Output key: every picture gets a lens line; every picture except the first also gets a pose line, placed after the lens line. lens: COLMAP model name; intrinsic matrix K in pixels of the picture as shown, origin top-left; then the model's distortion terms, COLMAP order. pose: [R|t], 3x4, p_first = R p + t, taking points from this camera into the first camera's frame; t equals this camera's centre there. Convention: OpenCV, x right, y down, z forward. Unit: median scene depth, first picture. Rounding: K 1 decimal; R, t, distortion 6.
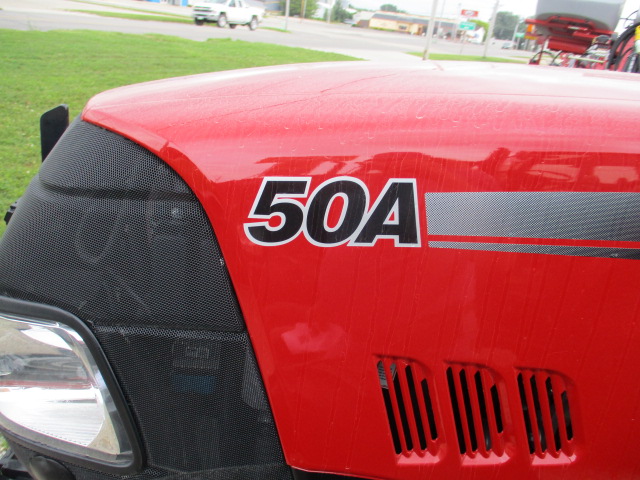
lens RADIAL K [[533.4, 0, 323.8], [0, 533.4, 238.1], [0, 0, 1]] dist [-0.036963, 0.002756]
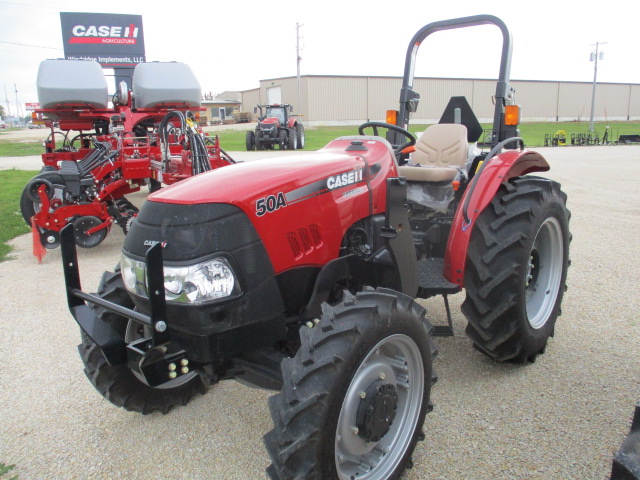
lens RADIAL K [[533.4, 0, 323.8], [0, 533.4, 238.1], [0, 0, 1]] dist [-0.036963, 0.002756]
pose [[0.593413, -0.305791, 0.744548, -2.945801], [0.388298, 0.919024, 0.067972, 0.078404], [-0.705043, 0.248771, 0.664099, -2.064109]]
